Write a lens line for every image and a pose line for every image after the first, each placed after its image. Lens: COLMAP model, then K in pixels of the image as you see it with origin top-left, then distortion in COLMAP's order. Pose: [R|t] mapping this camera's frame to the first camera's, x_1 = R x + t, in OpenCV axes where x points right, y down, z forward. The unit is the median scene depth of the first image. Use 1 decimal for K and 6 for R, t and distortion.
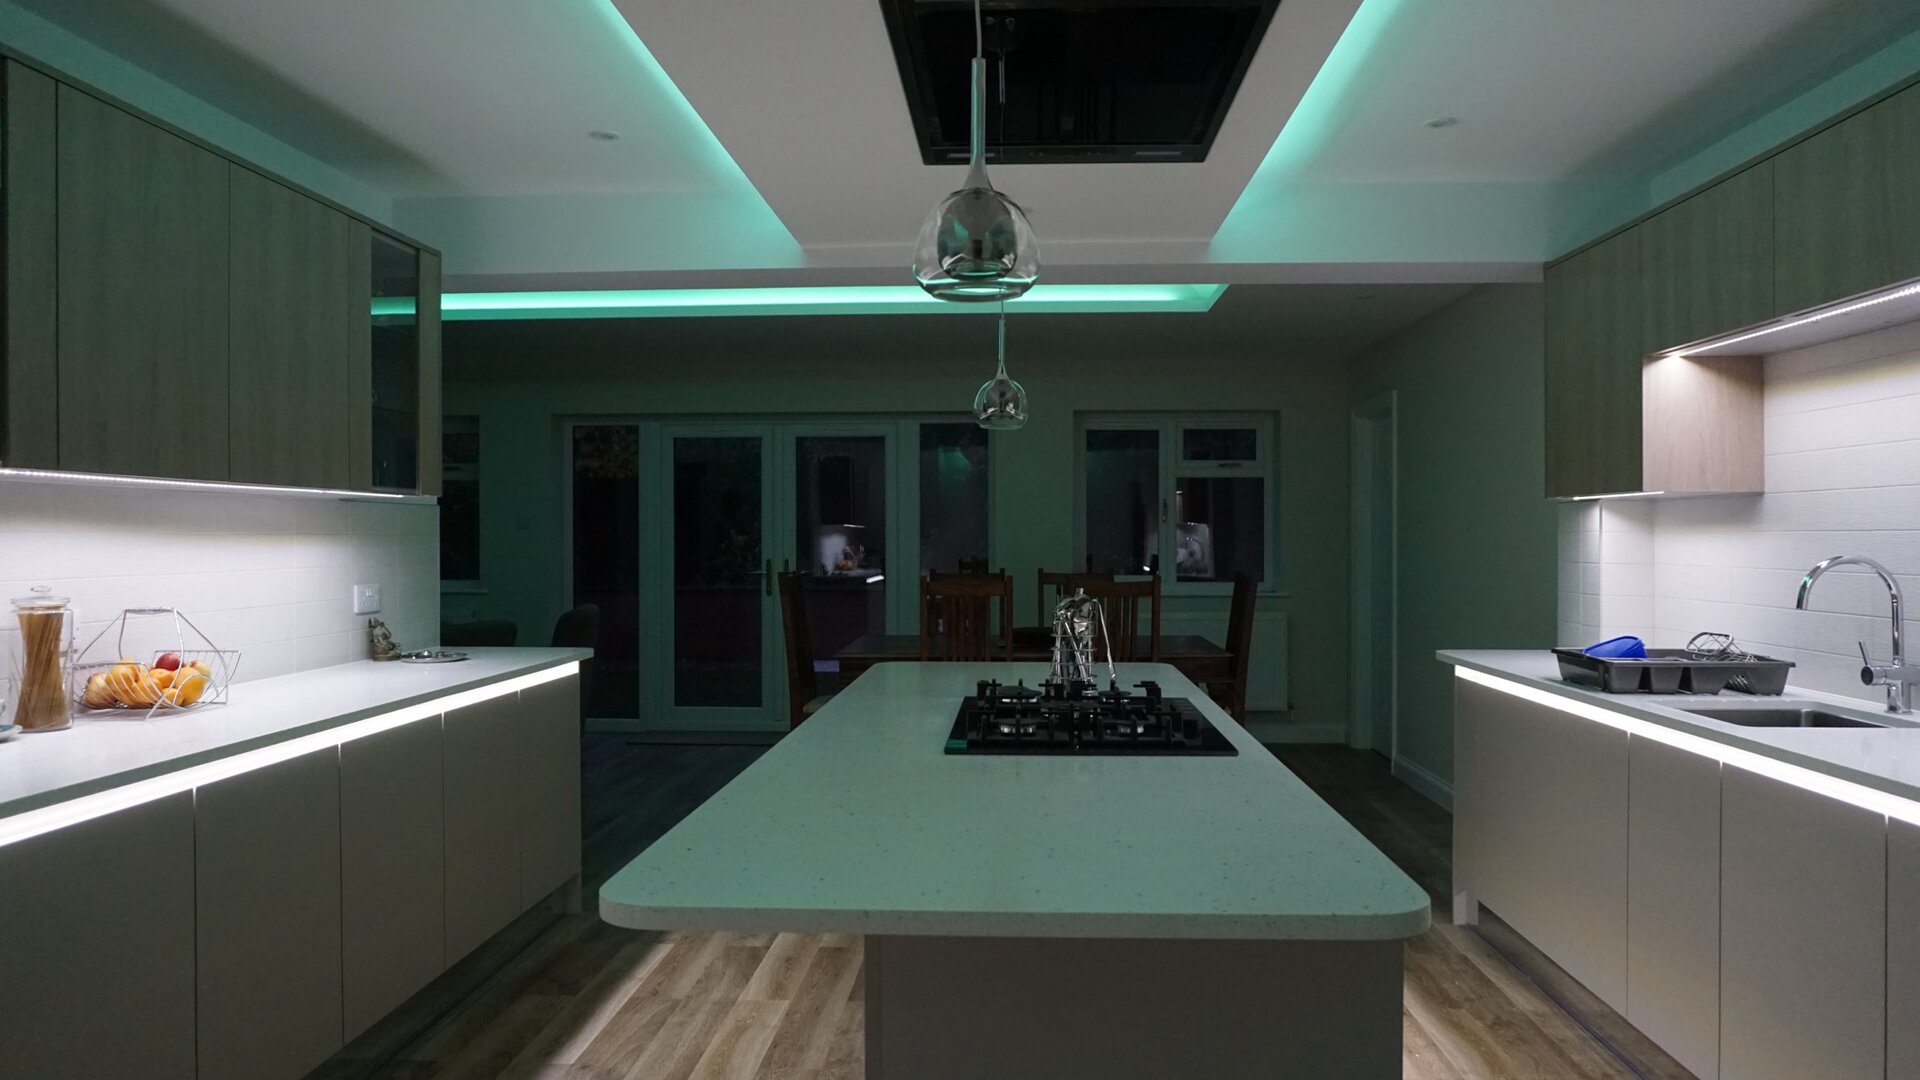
lens RADIAL K [[1279.4, 0, 960.0], [0, 1279.4, 540.0], [0, 0, 1]] dist [-0.052435, 0.033760]
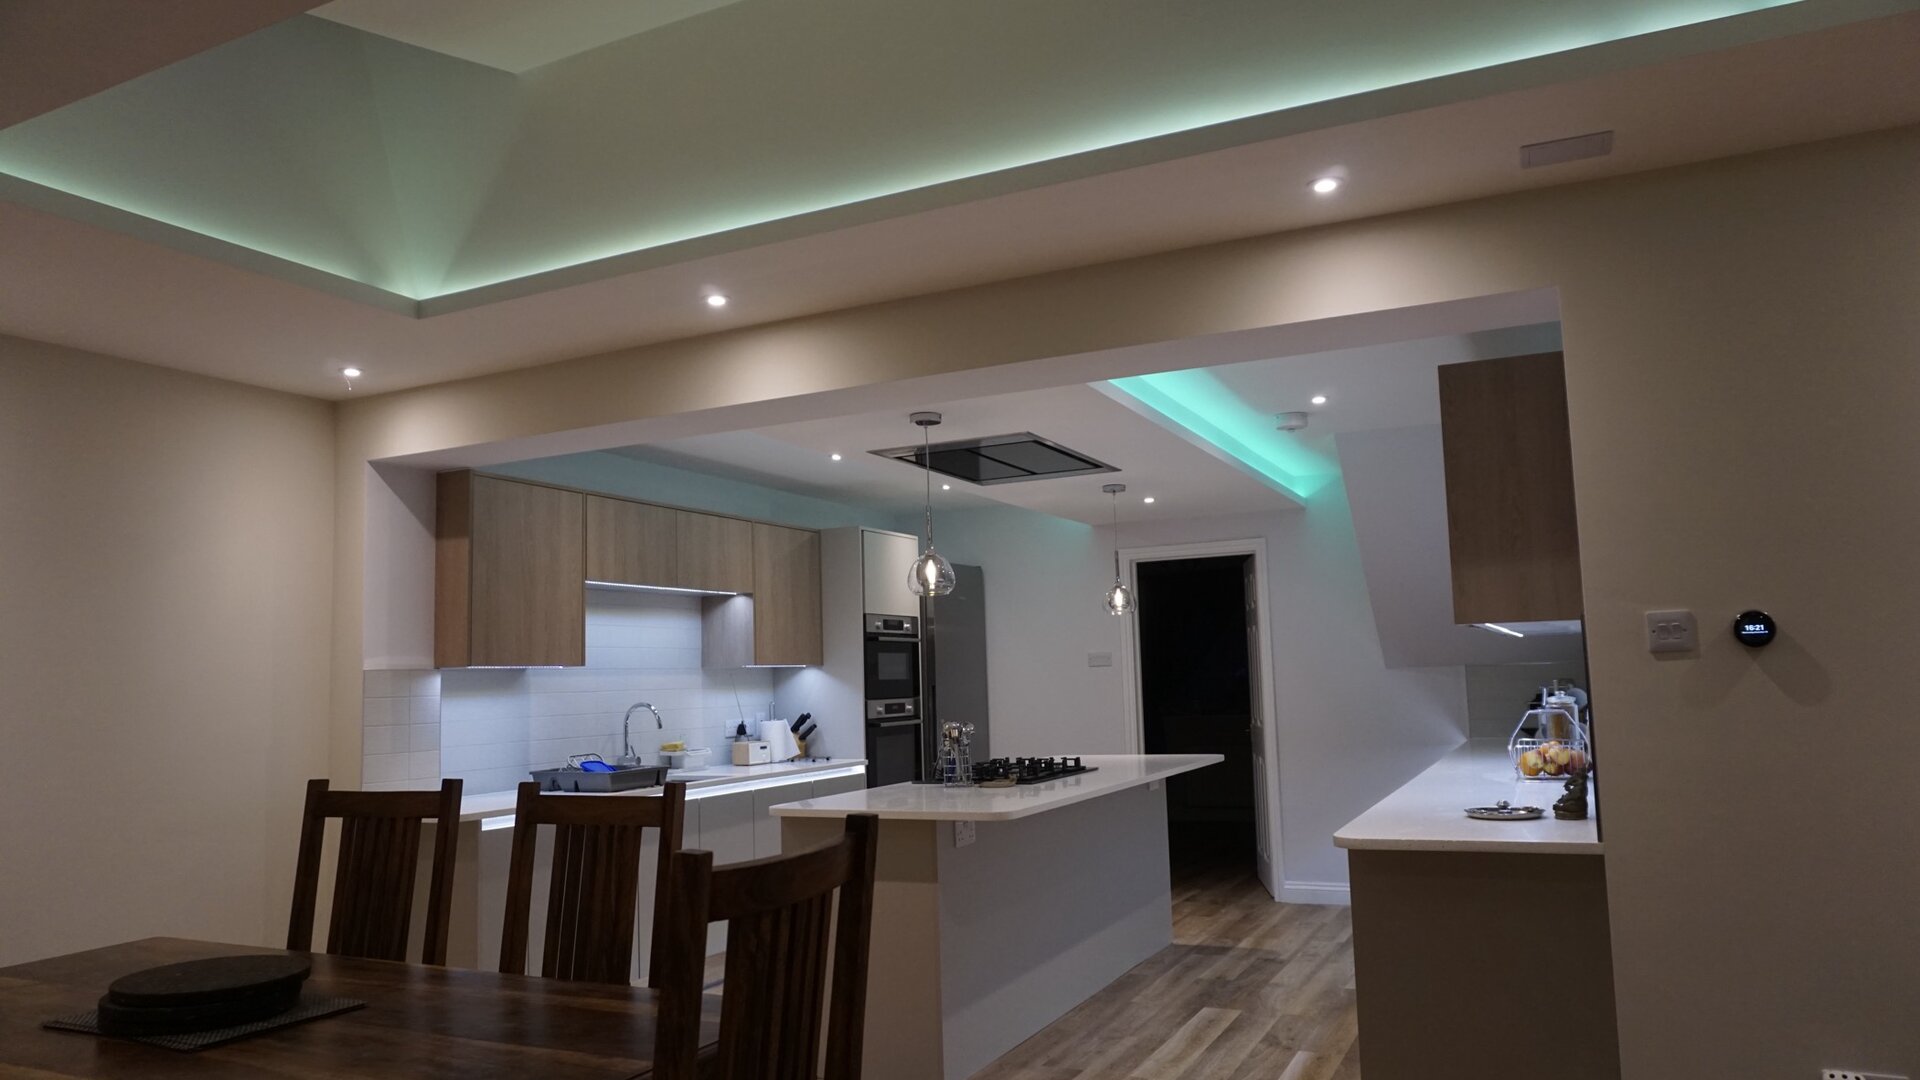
lens RADIAL K [[1279.4, 0, 960.0], [0, 1279.4, 540.0], [0, 0, 1]] dist [-0.052435, 0.033760]
pose [[-0.919986, 0.073110, 0.385071, -0.492367], [0.034806, 0.993807, -0.105529, -0.011581], [-0.390402, -0.083682, -0.916834, 2.249176]]
